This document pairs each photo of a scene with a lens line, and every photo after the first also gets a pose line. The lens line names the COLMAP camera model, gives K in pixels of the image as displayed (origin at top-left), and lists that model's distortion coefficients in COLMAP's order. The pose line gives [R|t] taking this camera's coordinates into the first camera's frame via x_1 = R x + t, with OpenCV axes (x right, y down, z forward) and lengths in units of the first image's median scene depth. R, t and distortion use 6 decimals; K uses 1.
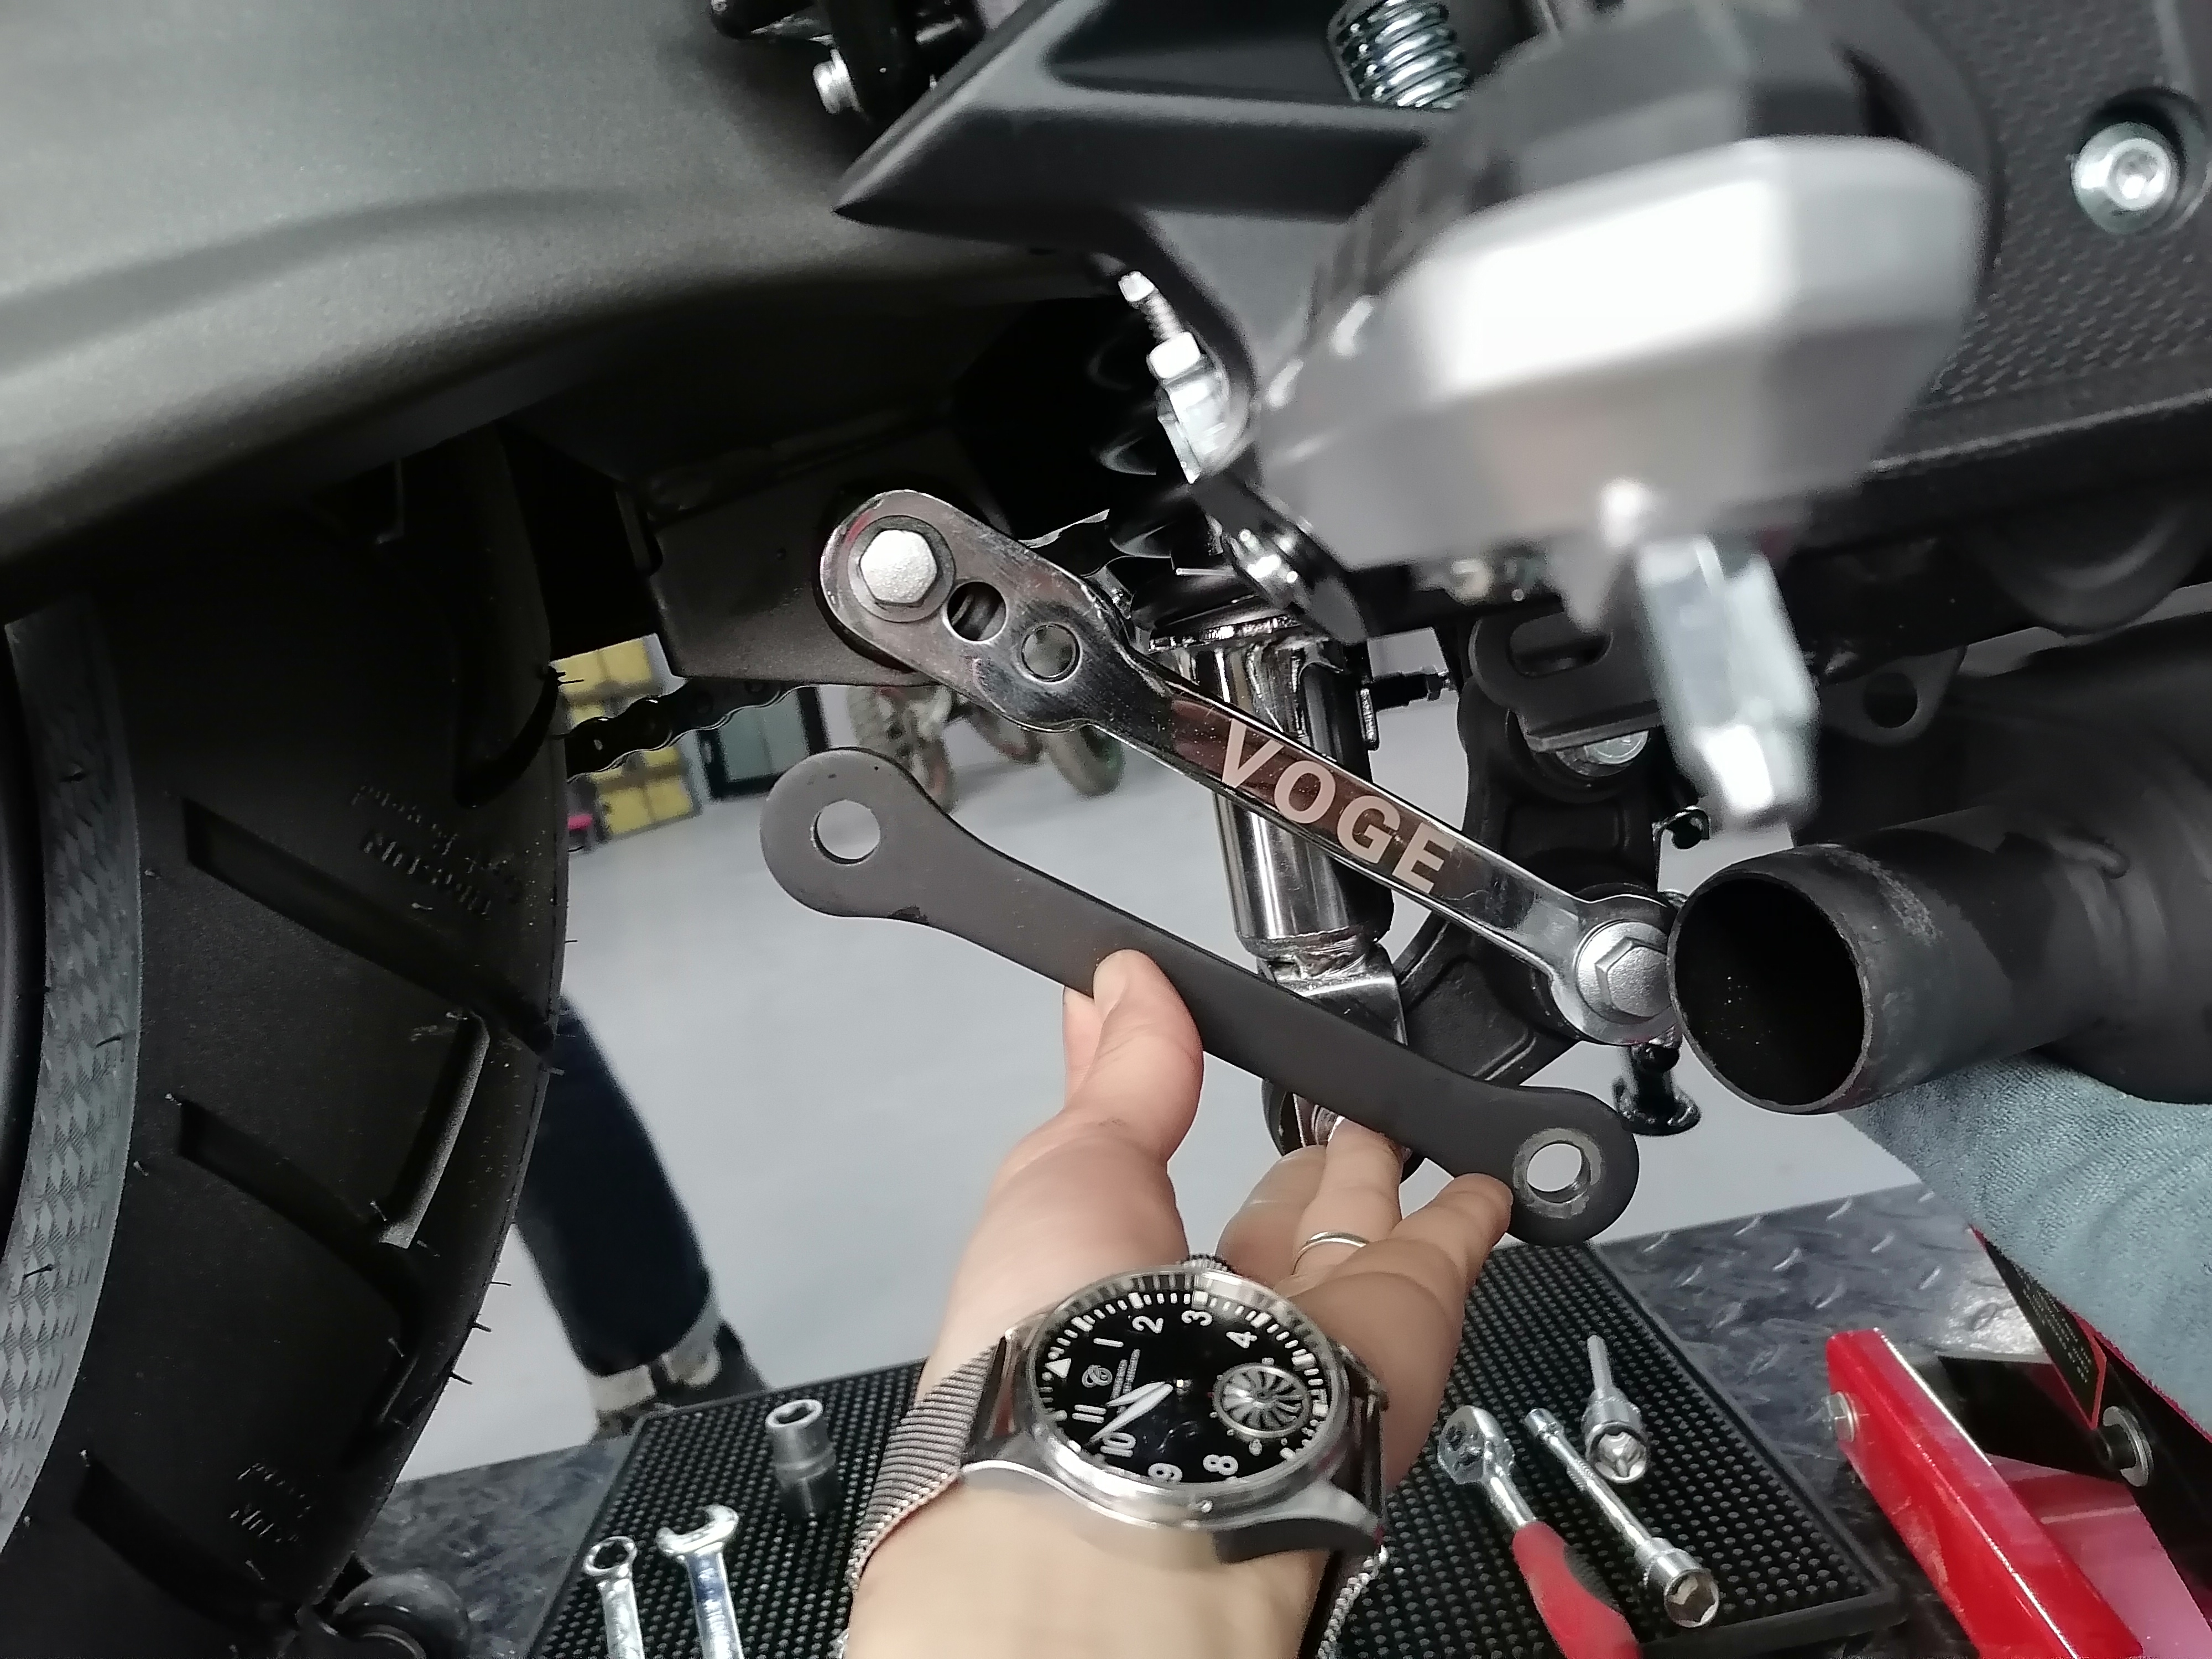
lens RADIAL K [[1660.9, 0, 1106.0], [0, 1660.9, 829.5], [0, 0, 1]] dist [0.098433, -0.137501]
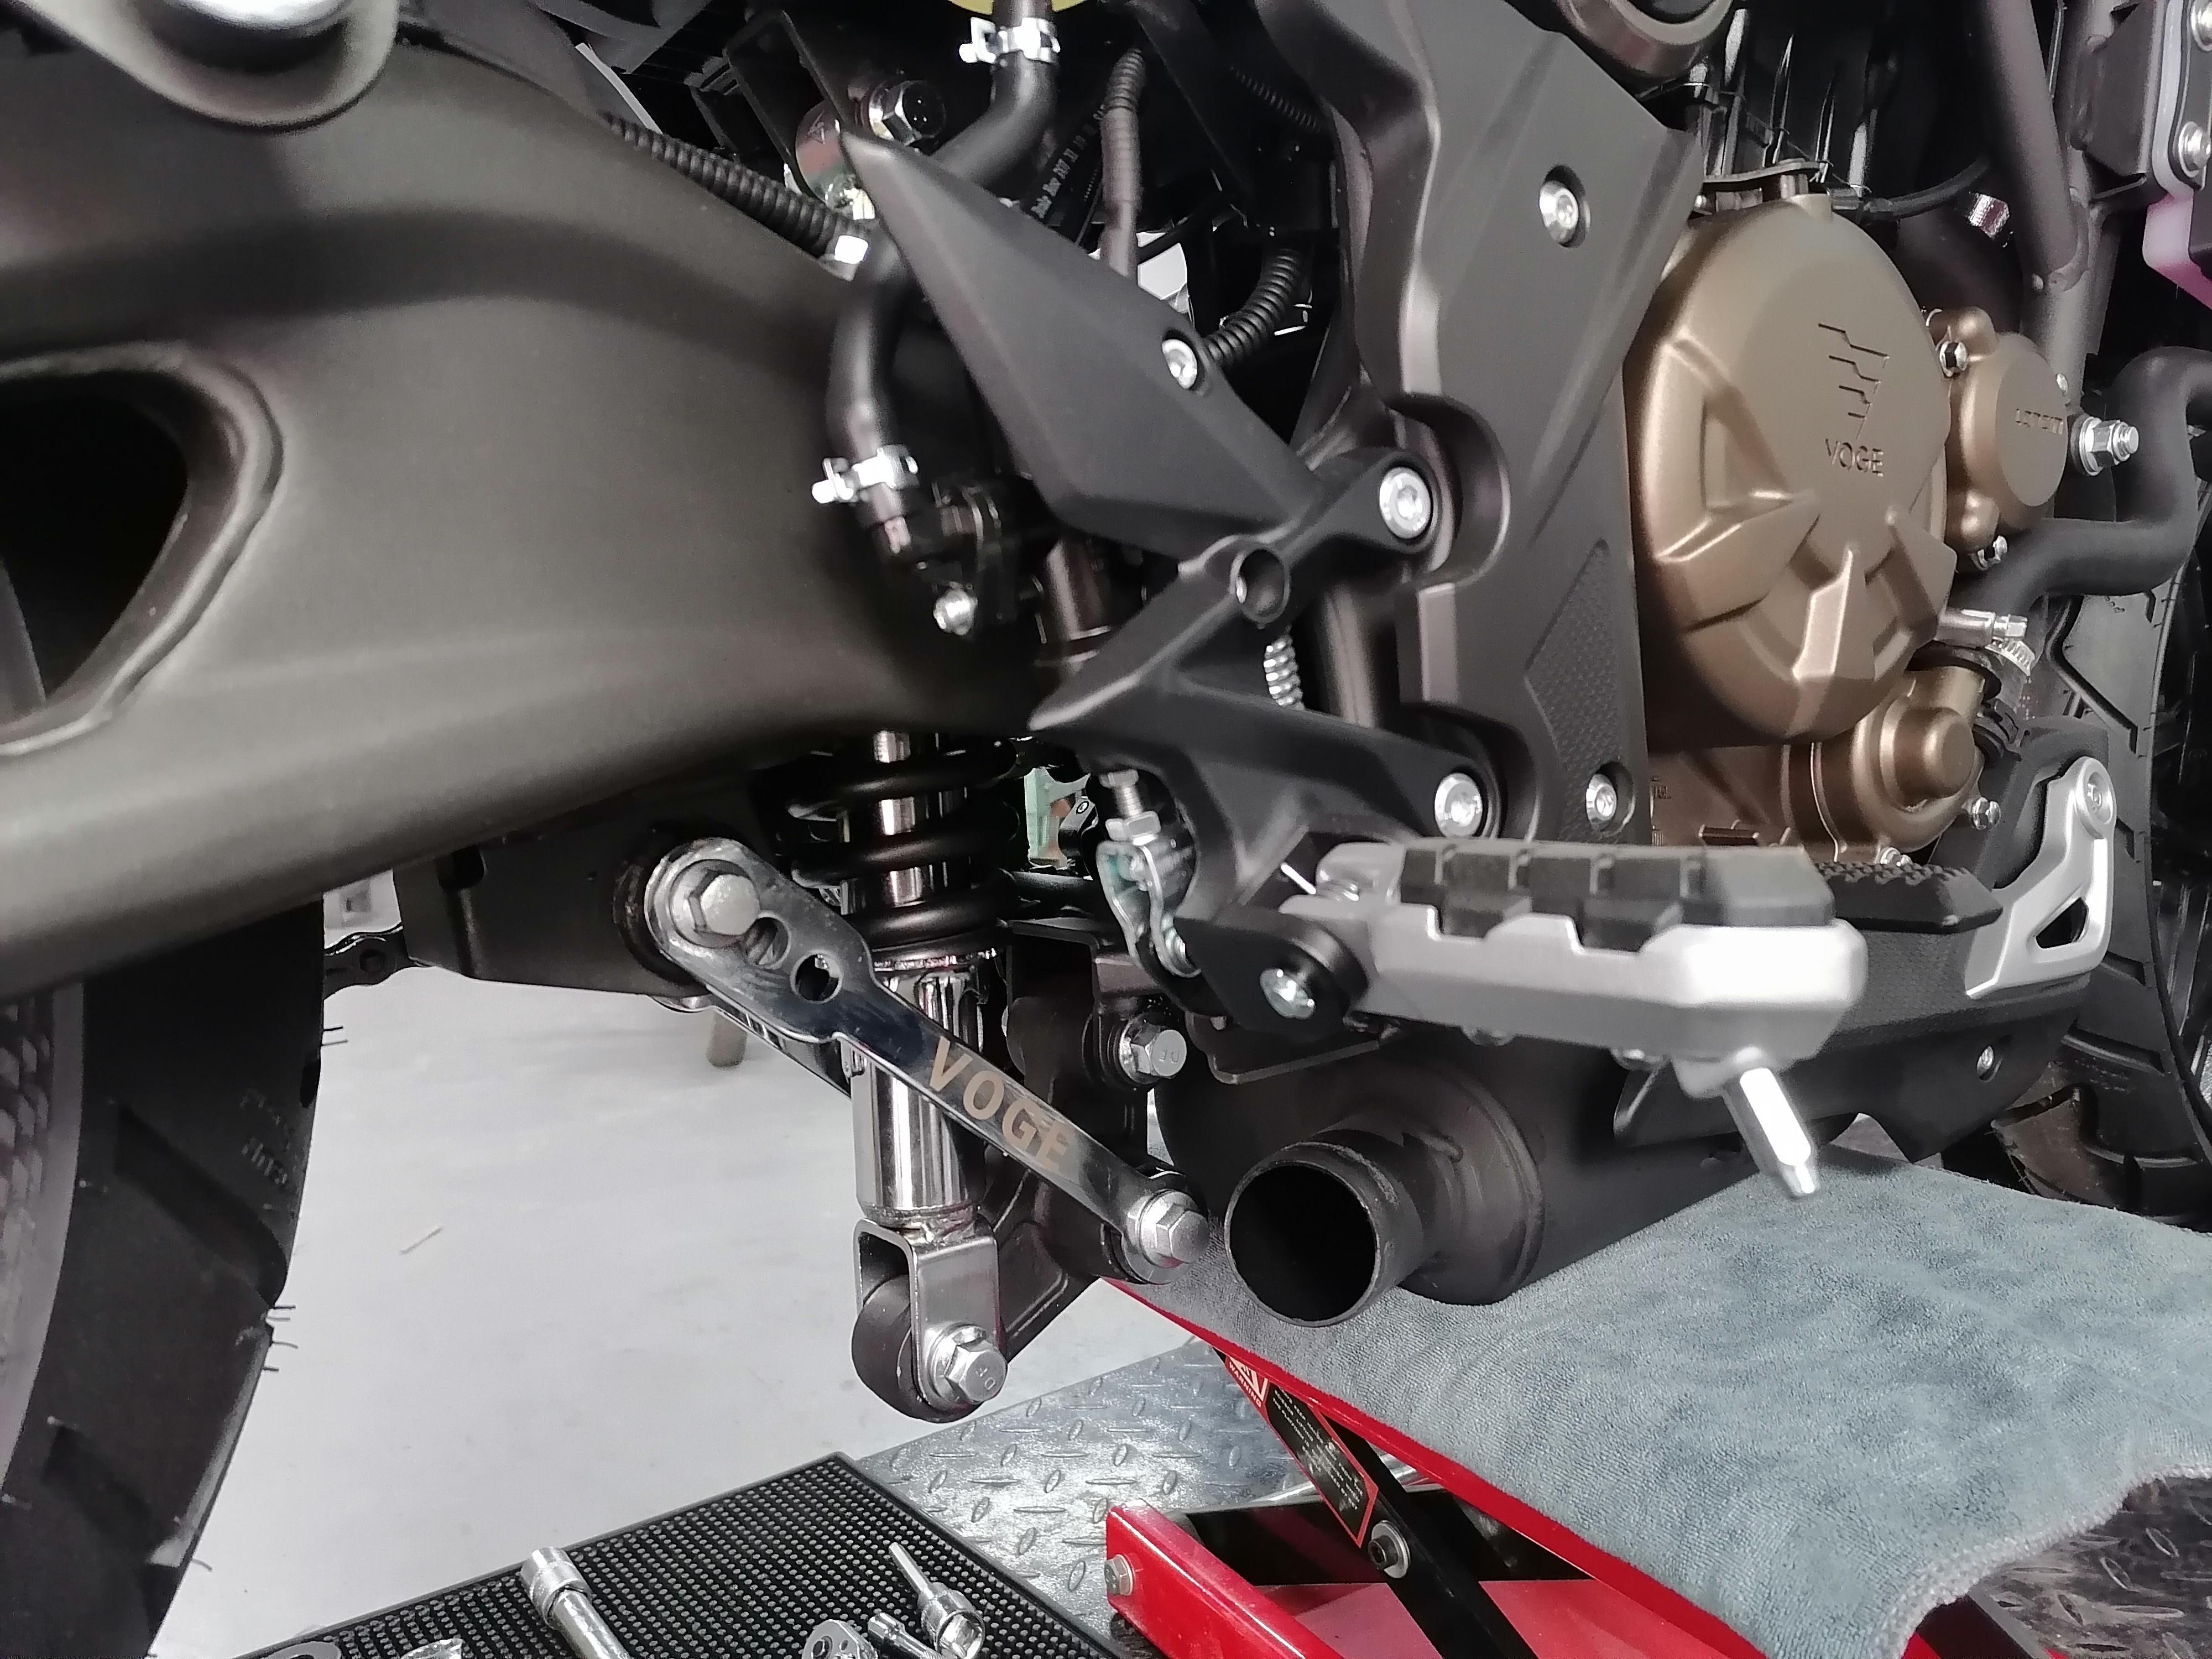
lens RADIAL K [[1691.5, 0, 1106.0], [0, 1691.5, 829.5], [0, 0, 1]] dist [-0.003748, -0.000564]
pose [[0.827025, 0.103008, 0.552647, -0.483906], [-0.029673, 0.989698, -0.140065, -0.040050], [-0.561382, 0.099438, 0.821561, -0.128398]]
